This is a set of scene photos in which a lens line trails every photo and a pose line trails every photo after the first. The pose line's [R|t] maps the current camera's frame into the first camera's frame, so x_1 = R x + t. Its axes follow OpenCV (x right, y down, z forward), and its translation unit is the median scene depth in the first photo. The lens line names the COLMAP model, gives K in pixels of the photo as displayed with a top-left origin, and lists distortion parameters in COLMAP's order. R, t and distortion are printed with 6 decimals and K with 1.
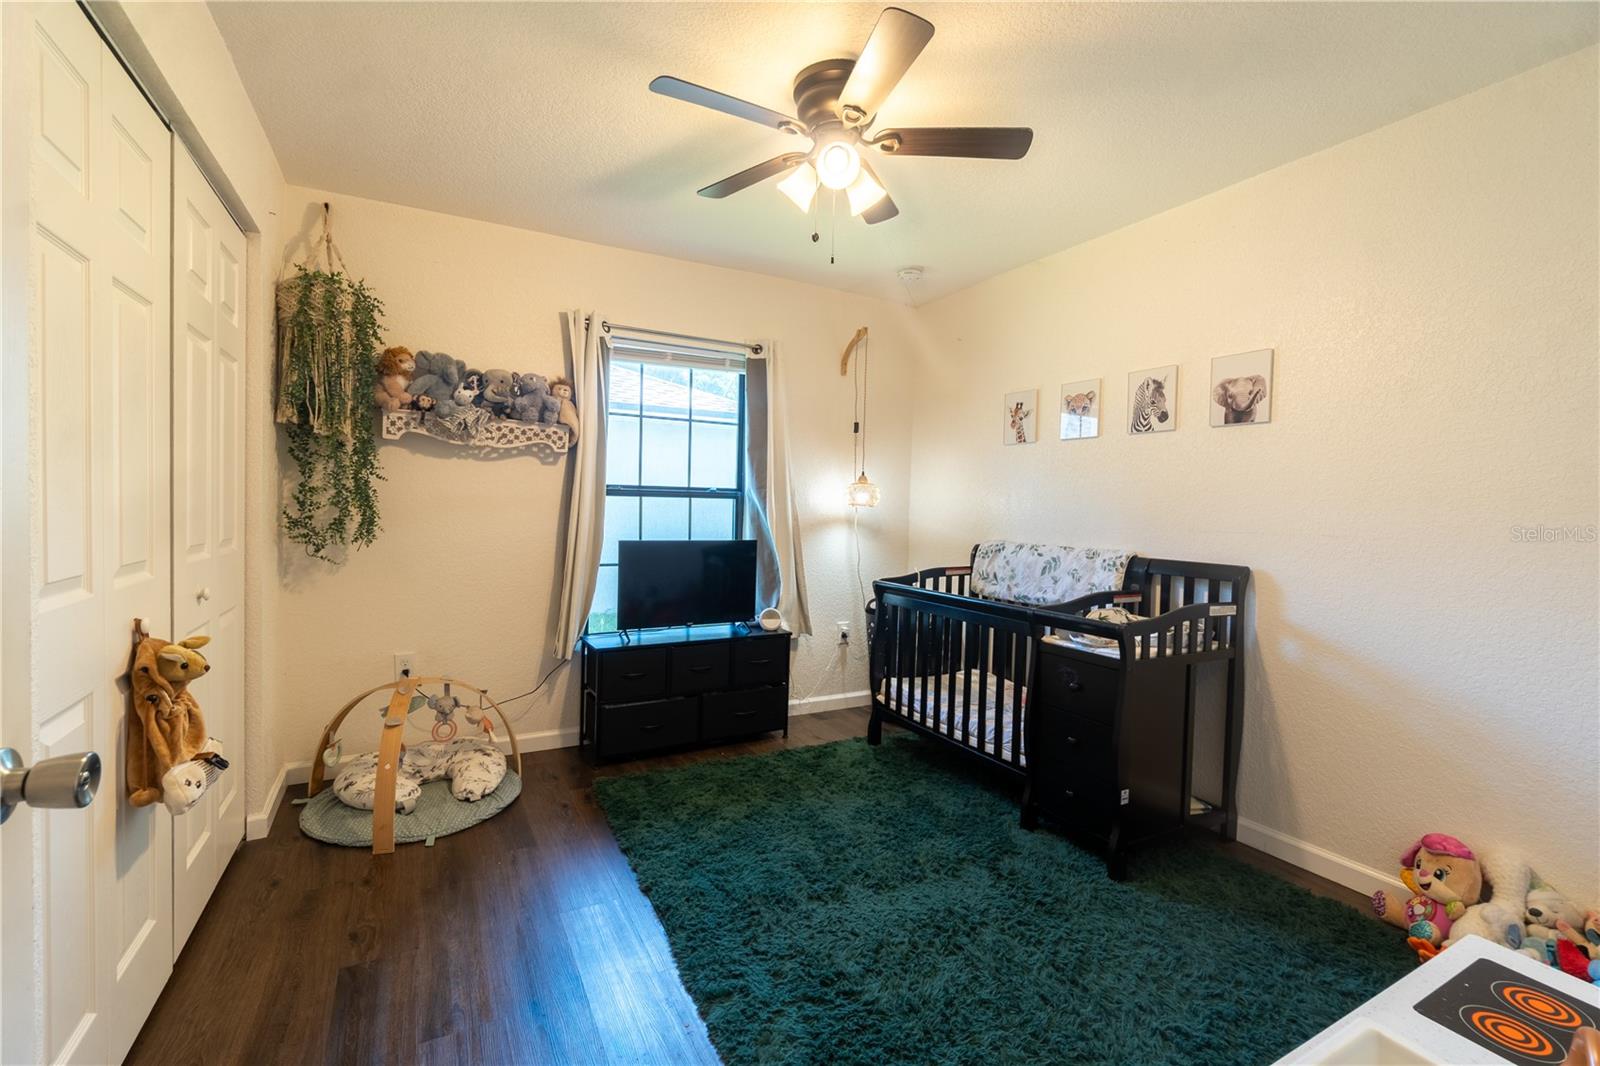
lens RADIAL K [[691.6, 0, 791.1], [0, 691.6, 523.1], [0, 0, 1]] dist [0.003046, -0.000198]
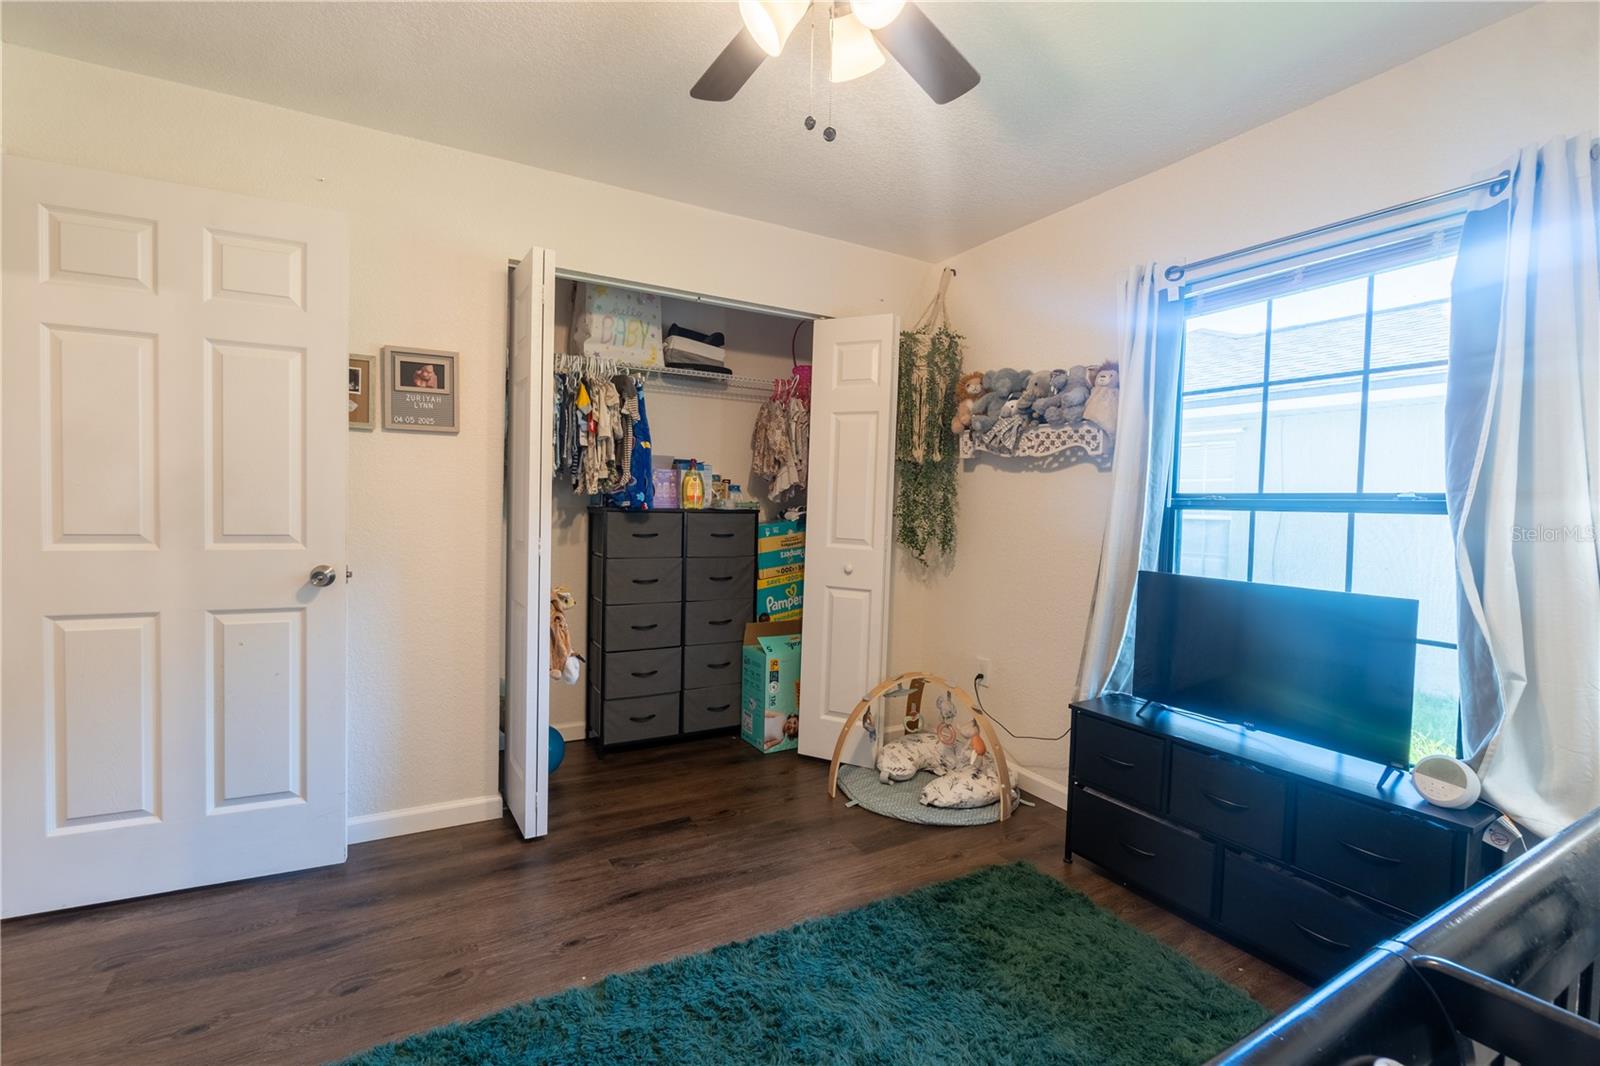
lens RADIAL K [[691.6, 0, 785.5], [0, 691.6, 529.4], [0, 0, 1]] dist [0.003046, -0.000198]
pose [[0.017149, 0.017063, -0.999707, 0.480225], [-0.053783, 0.998423, 0.016118, -0.009830], [0.998405, 0.053491, 0.018039, 0.649560]]
